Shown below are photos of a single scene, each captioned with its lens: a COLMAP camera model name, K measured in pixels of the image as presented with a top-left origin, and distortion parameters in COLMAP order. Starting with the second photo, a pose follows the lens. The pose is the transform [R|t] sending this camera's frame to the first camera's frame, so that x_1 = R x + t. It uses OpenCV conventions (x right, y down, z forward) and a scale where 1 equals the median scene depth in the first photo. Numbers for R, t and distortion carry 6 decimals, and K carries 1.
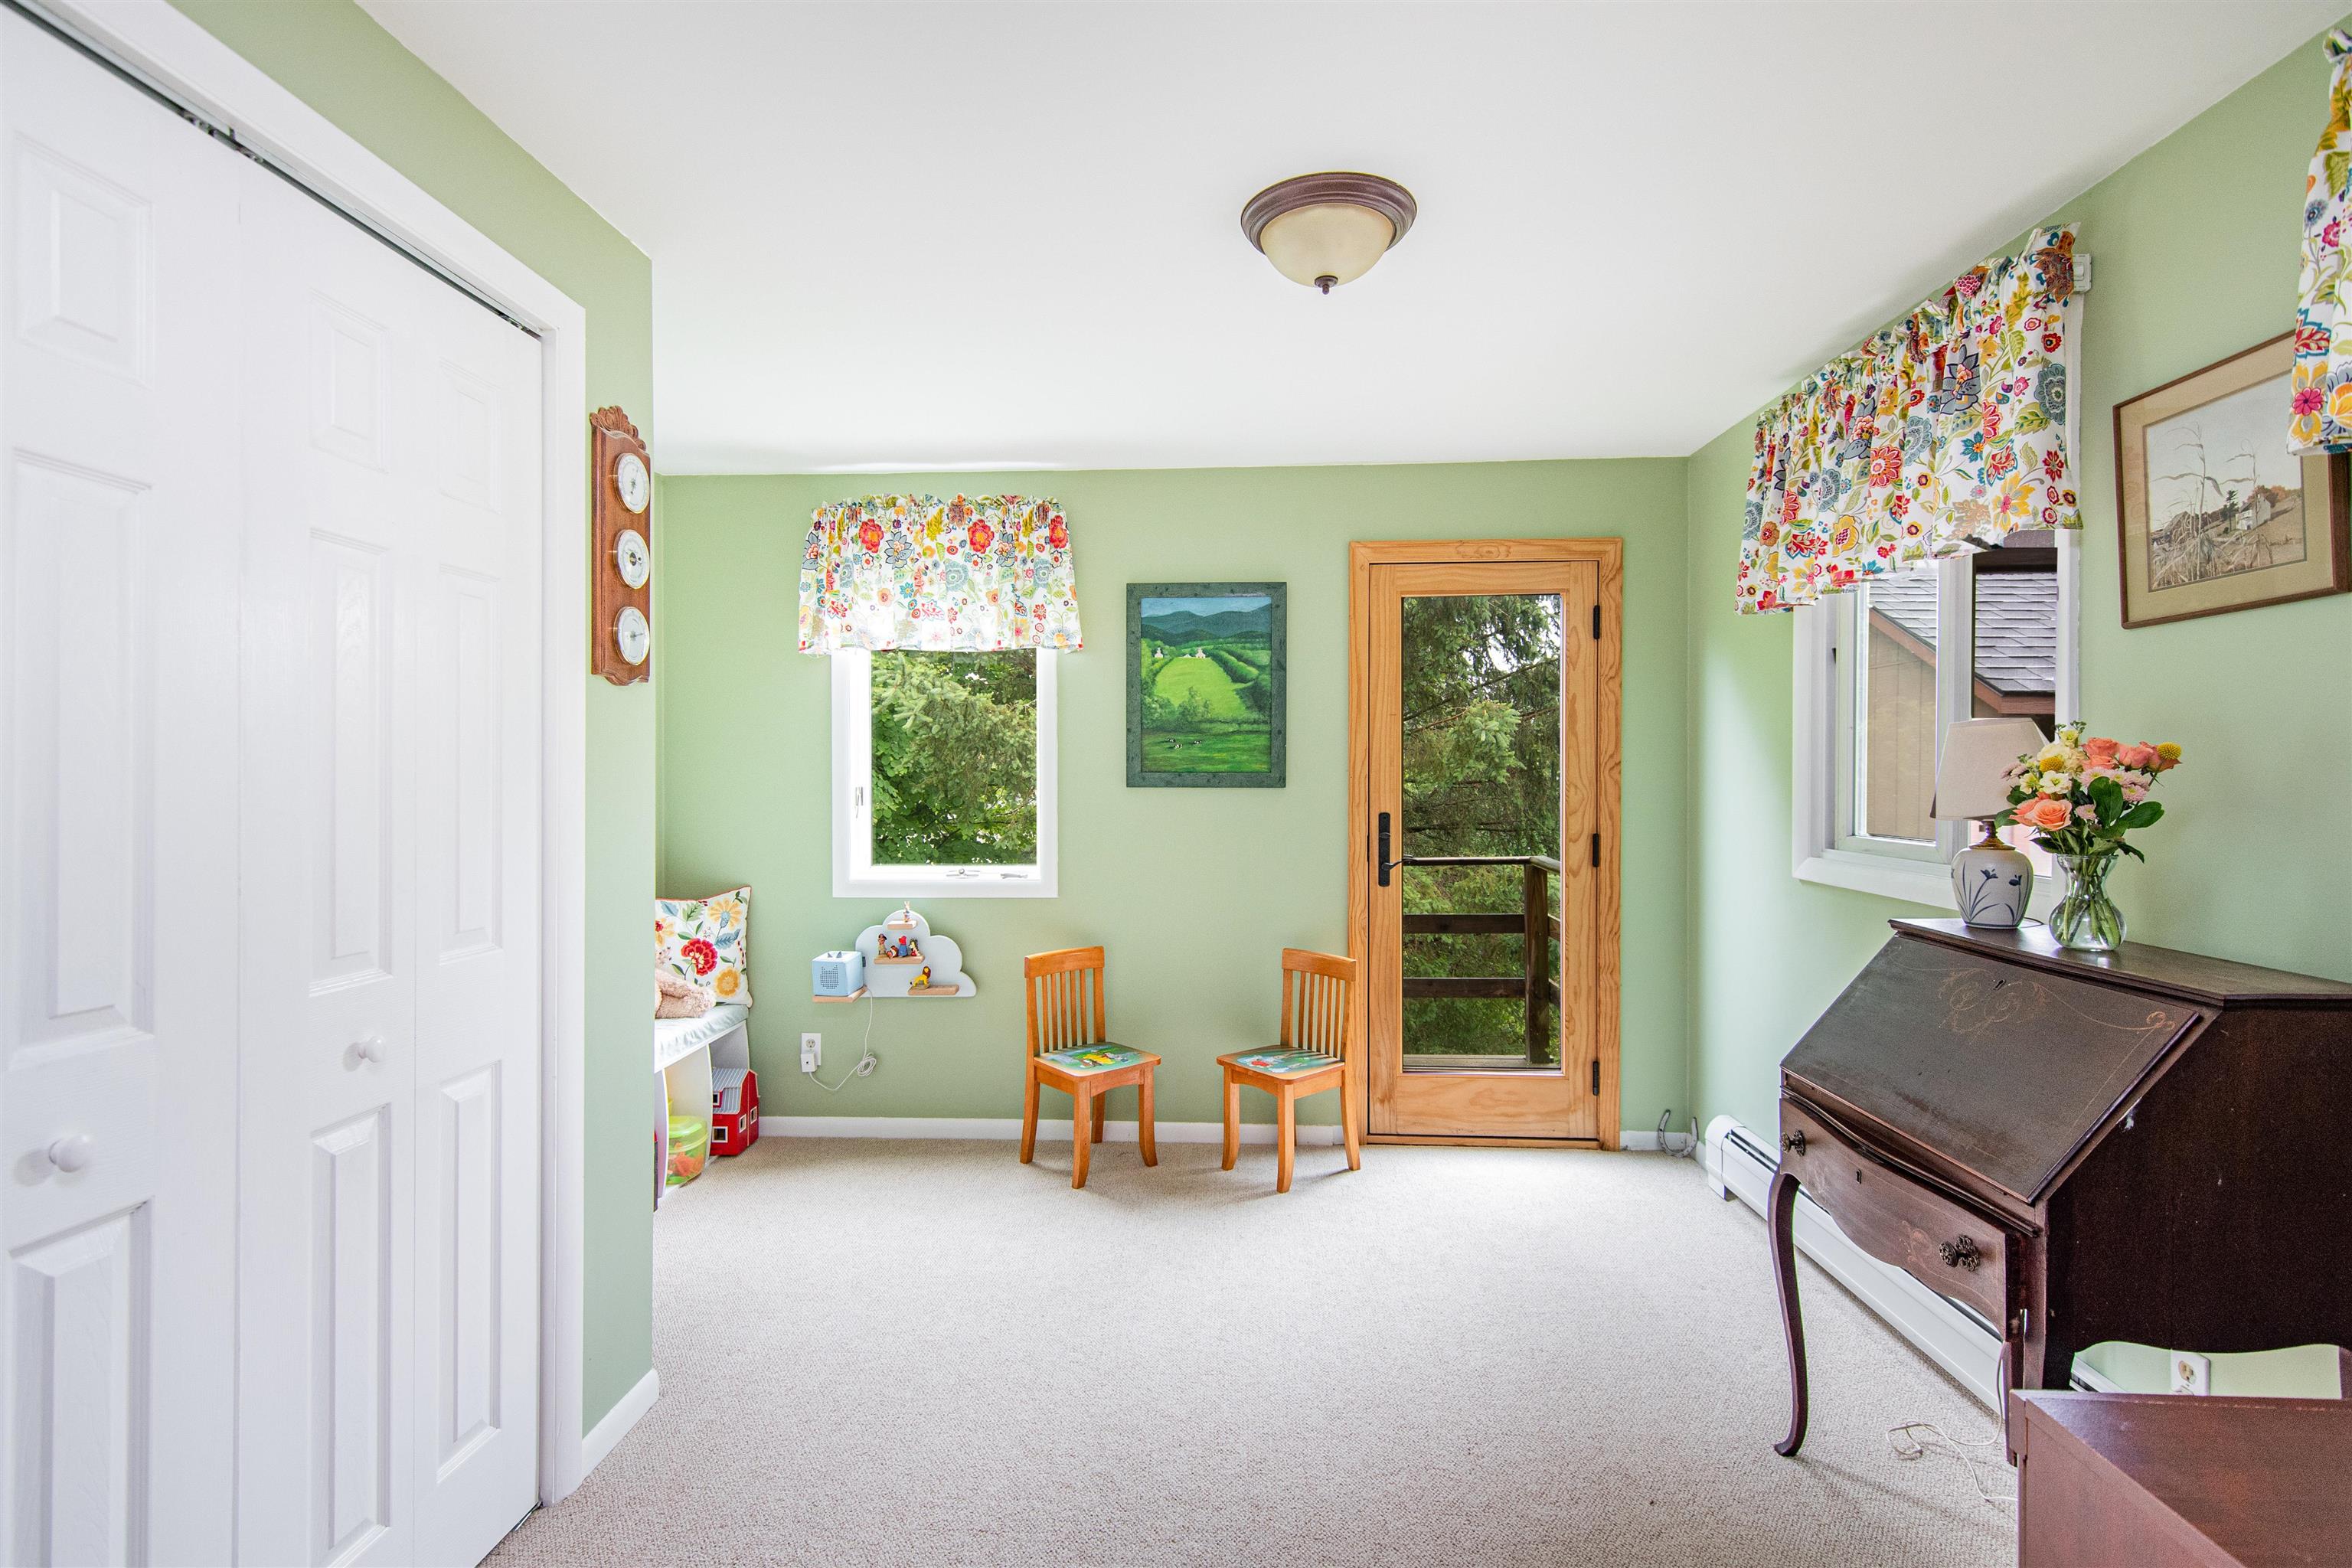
lens RADIAL K [[1175.5, 0, 1188.6], [0, 1175.5, 778.4], [0, 0, 1]] dist [0.014105, -0.001815]
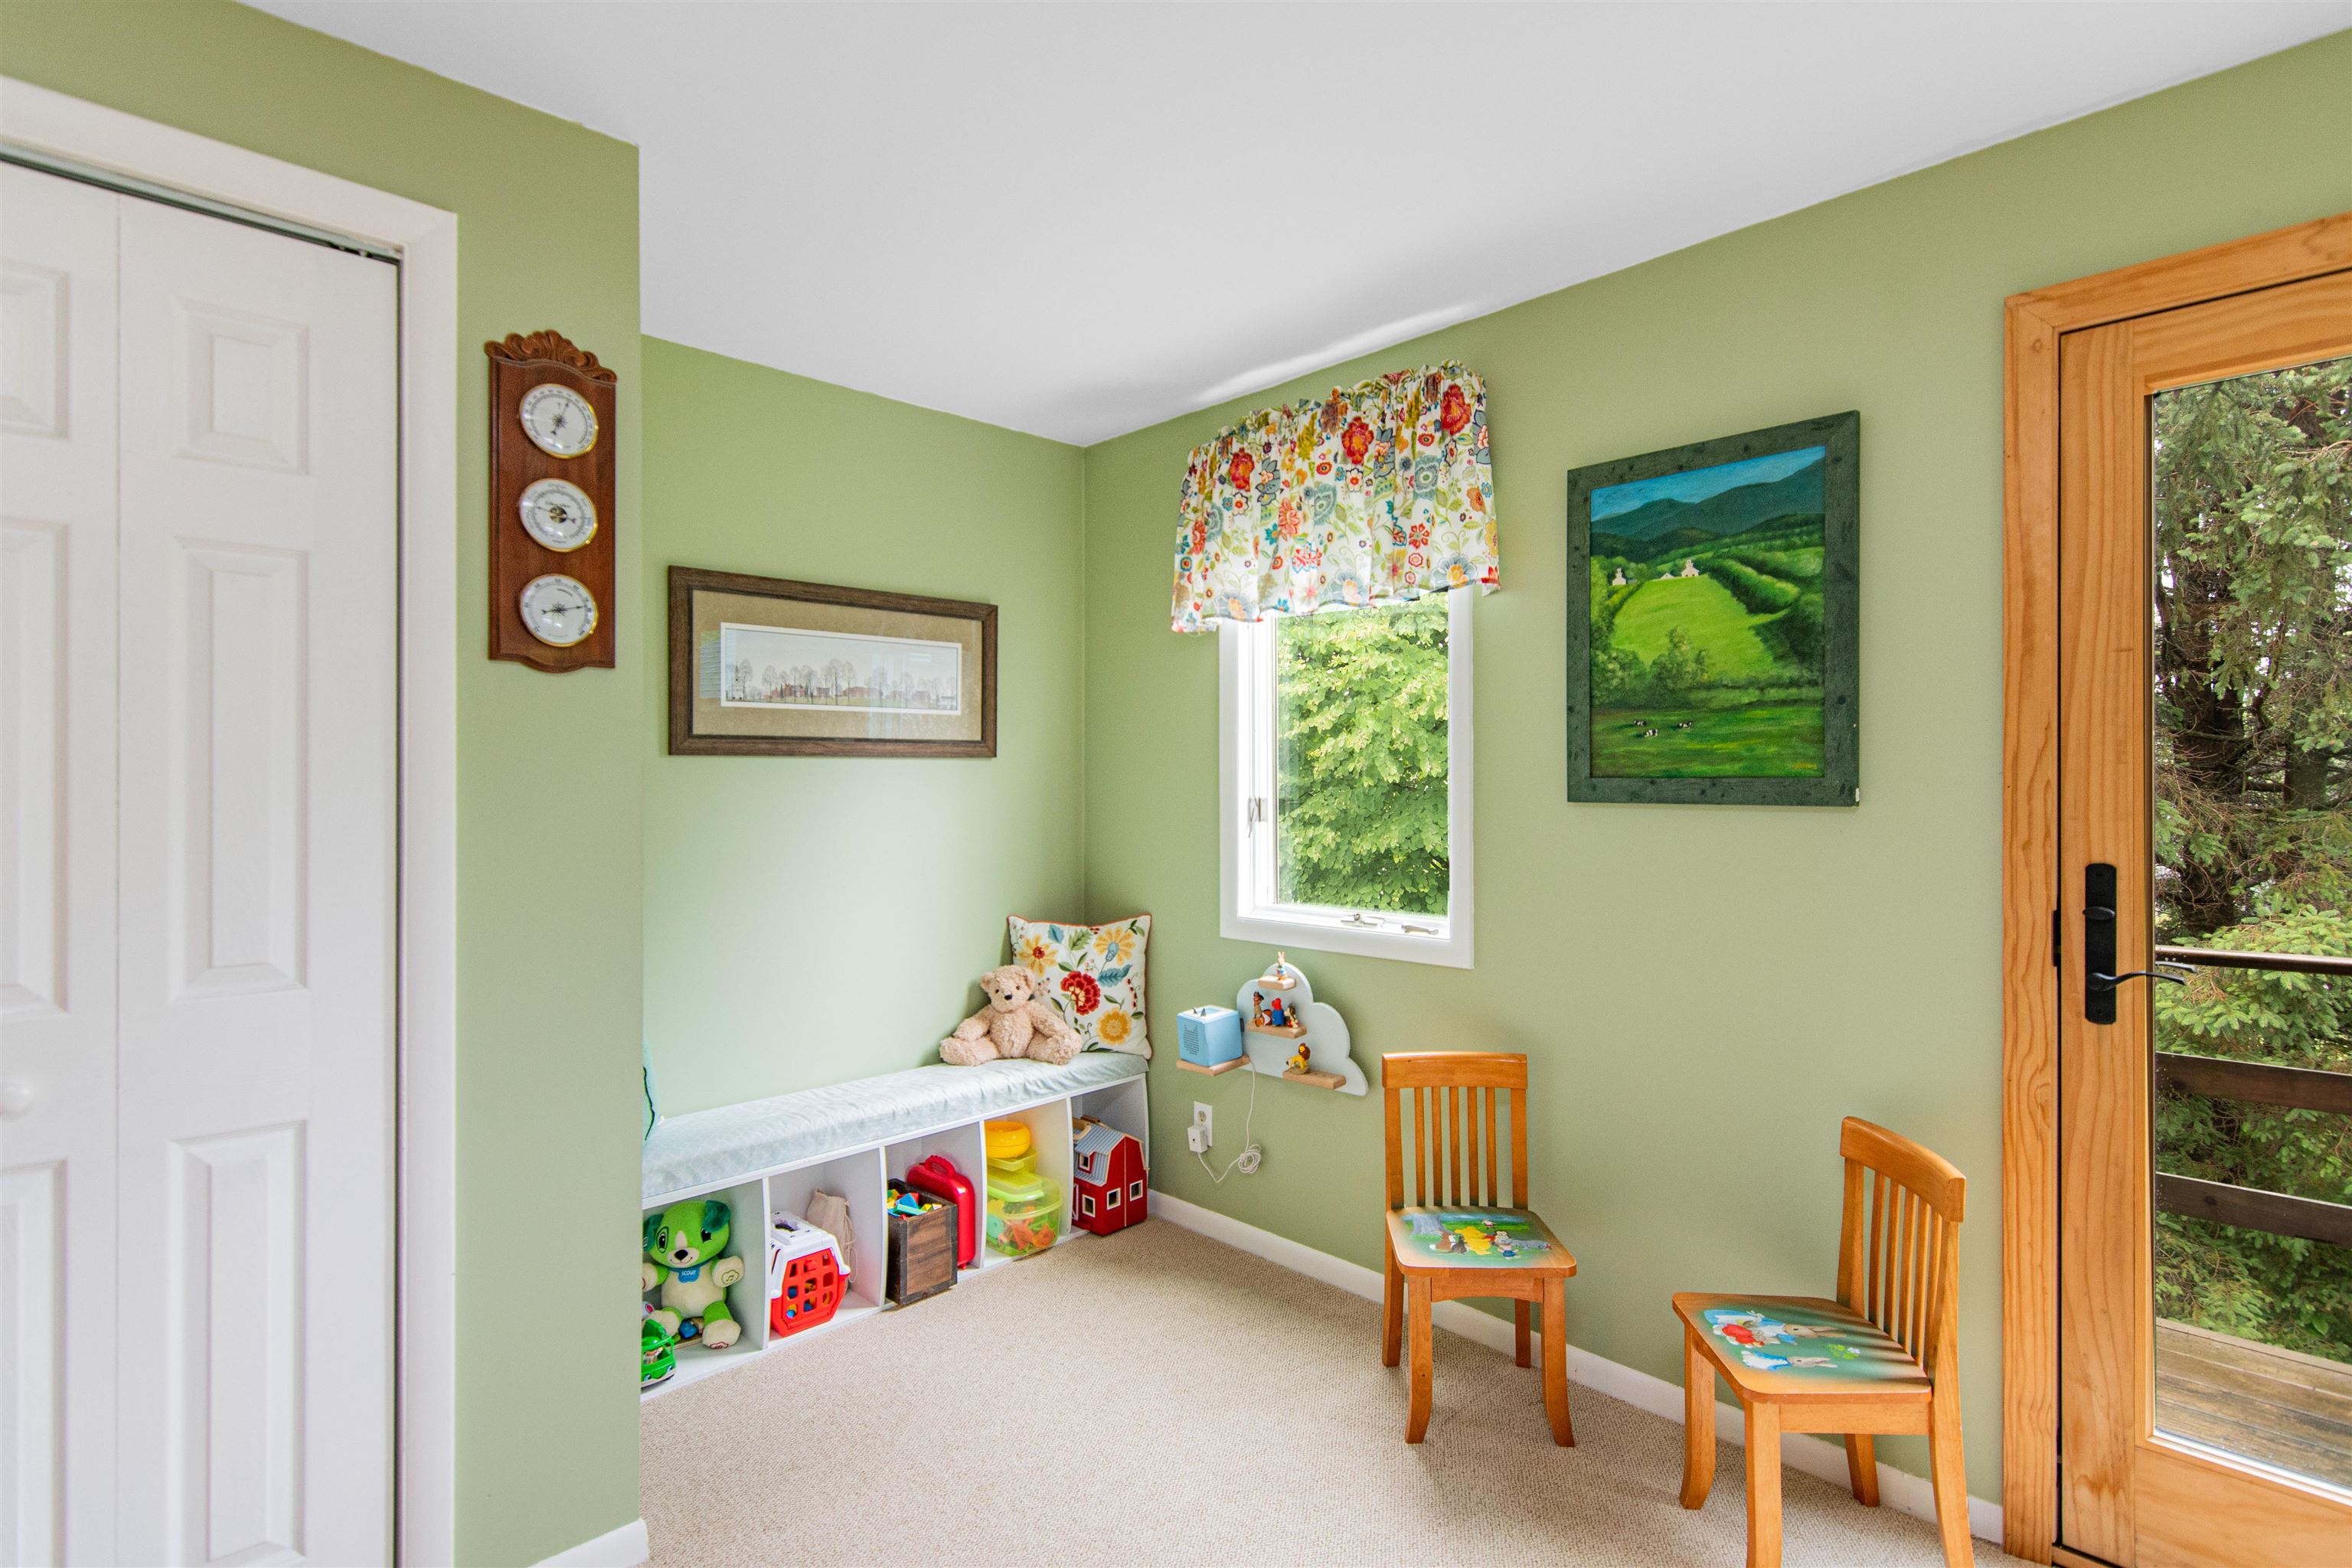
lens RADIAL K [[1175.5, 0, 1181.0], [0, 1175.5, 780.3], [0, 0, 1]] dist [0.014105, -0.001815]
pose [[0.717630, -0.001491, -0.696423, 0.234962], [-0.001624, 0.999991, -0.003814, -0.001165], [0.696423, 0.003868, 0.717621, 0.423984]]
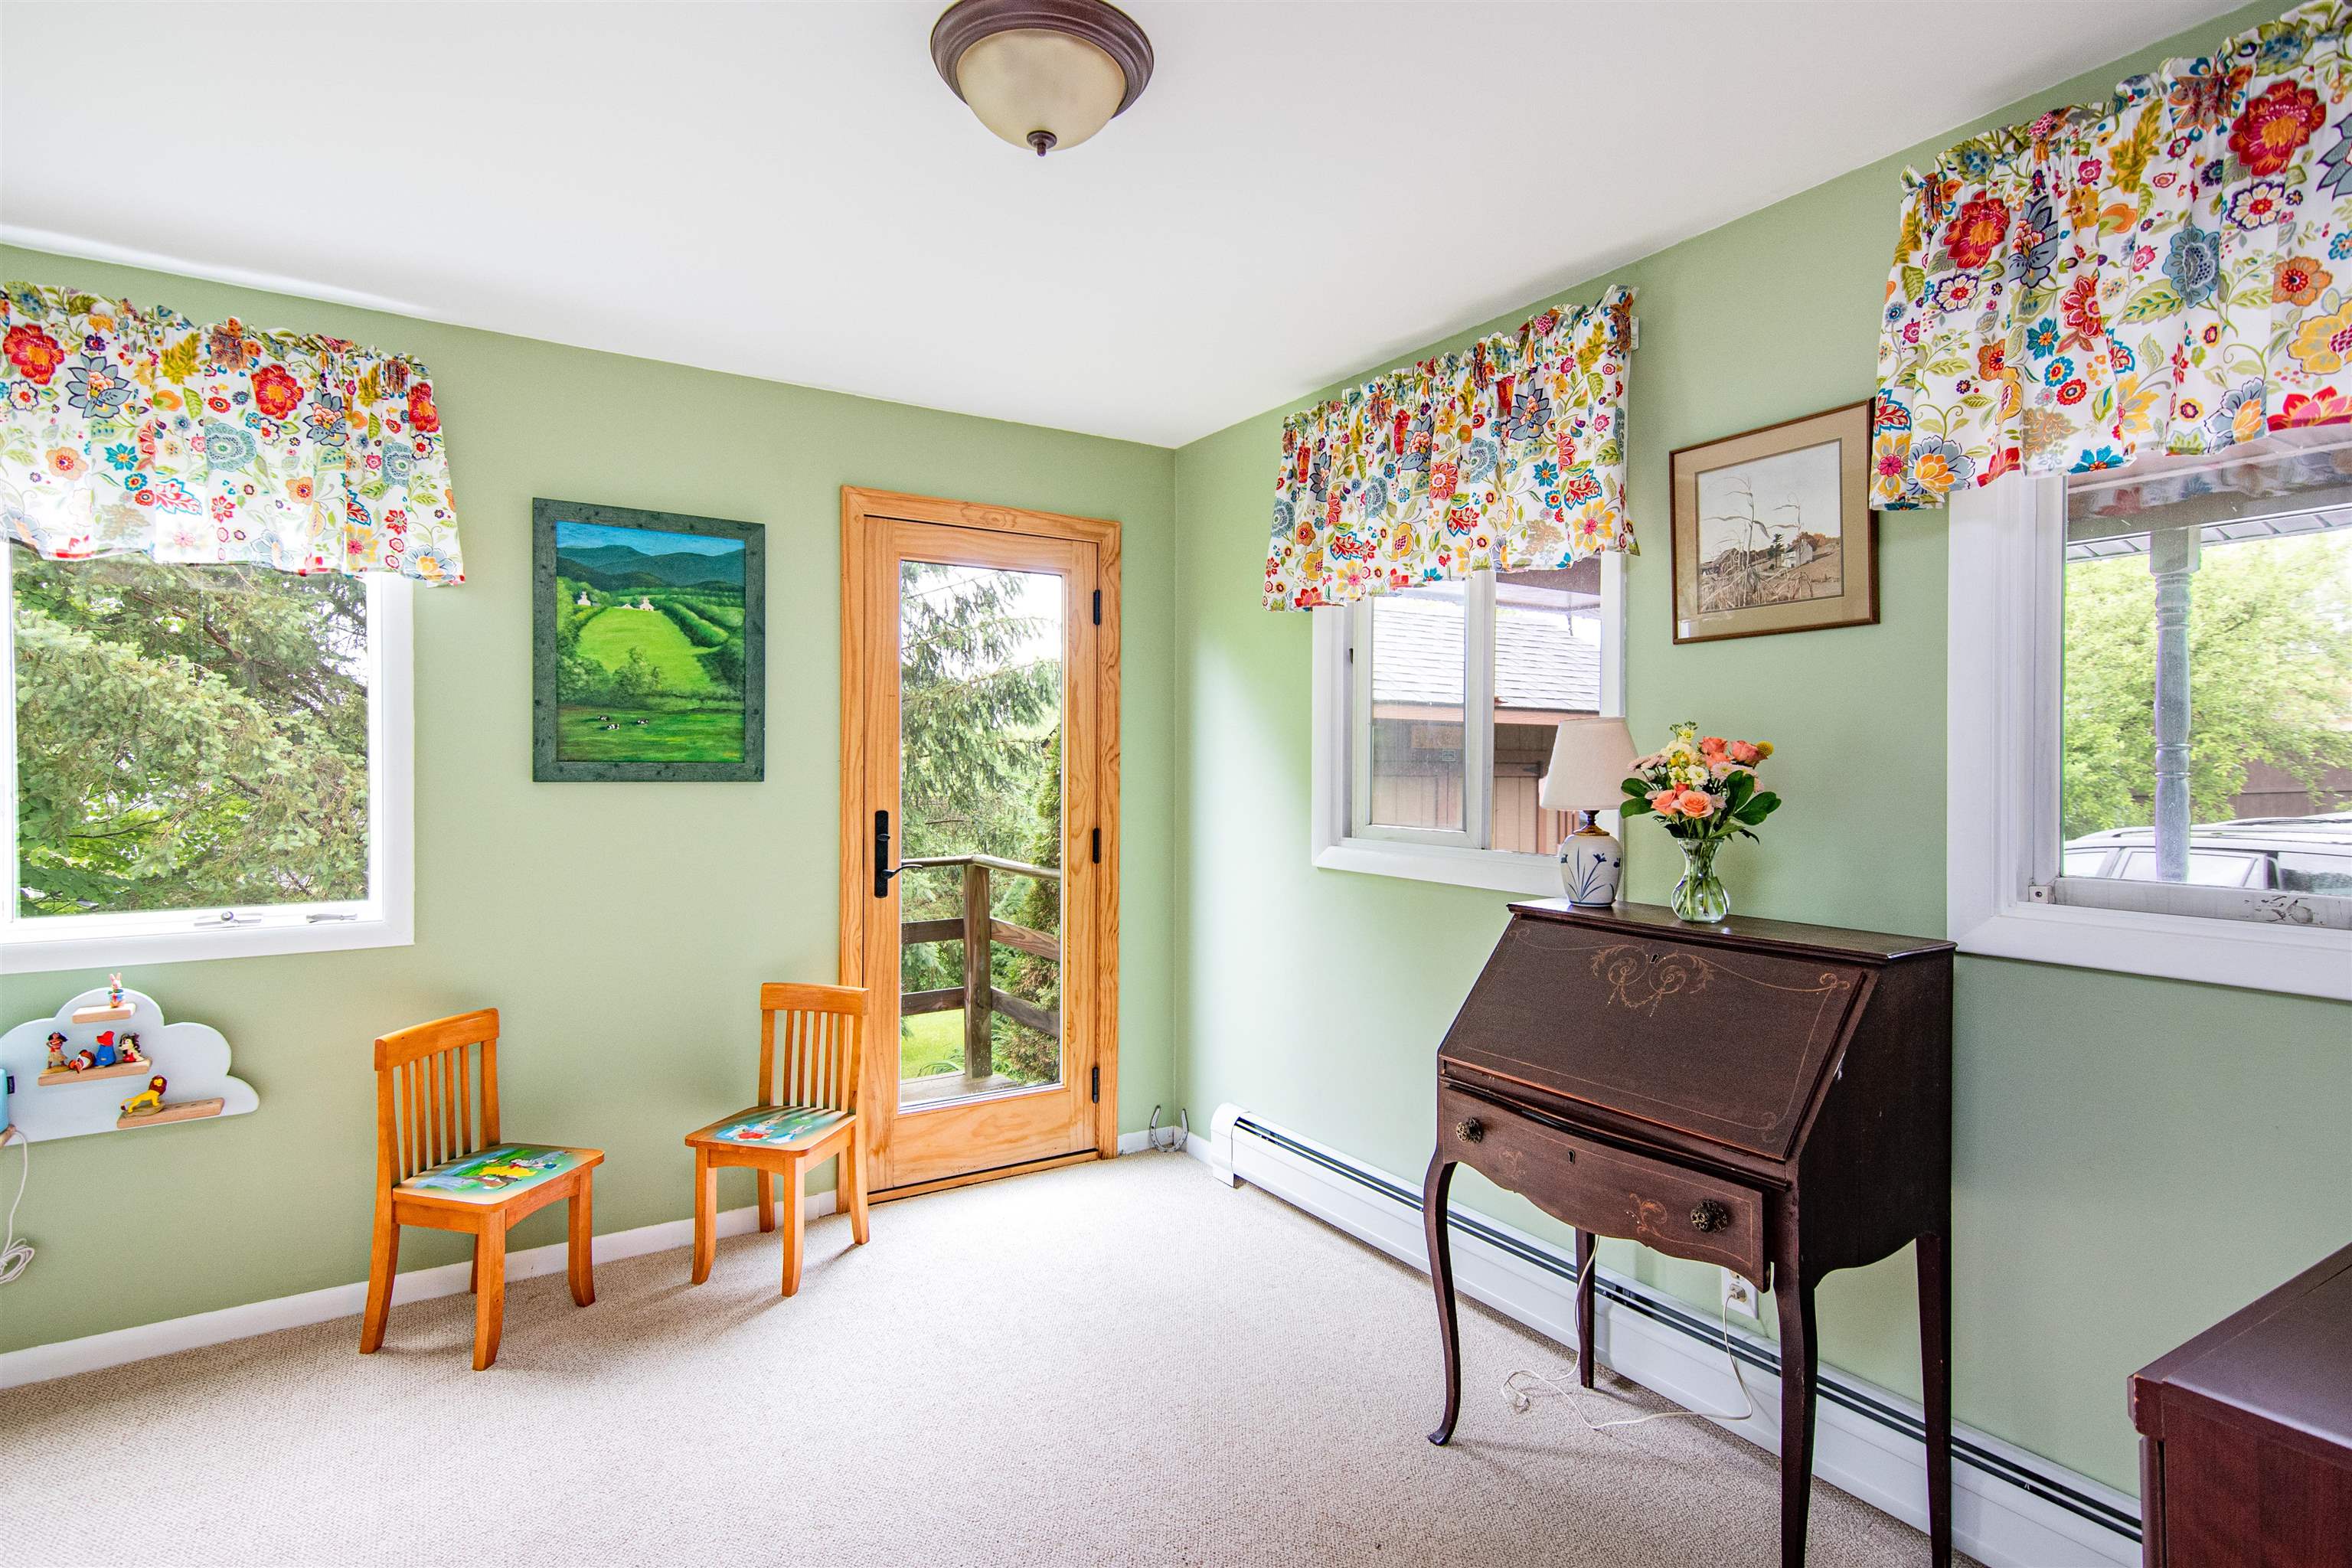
lens RADIAL K [[1175.5, 0, 1207.2], [0, 1175.5, 770.2], [0, 0, 1]] dist [0.014105, -0.001815]
pose [[0.808557, 0.002280, 0.588413, -0.146295], [-0.001521, 0.999997, -0.001786, 0.000853], [-0.588415, 0.000549, 0.808559, 0.179438]]
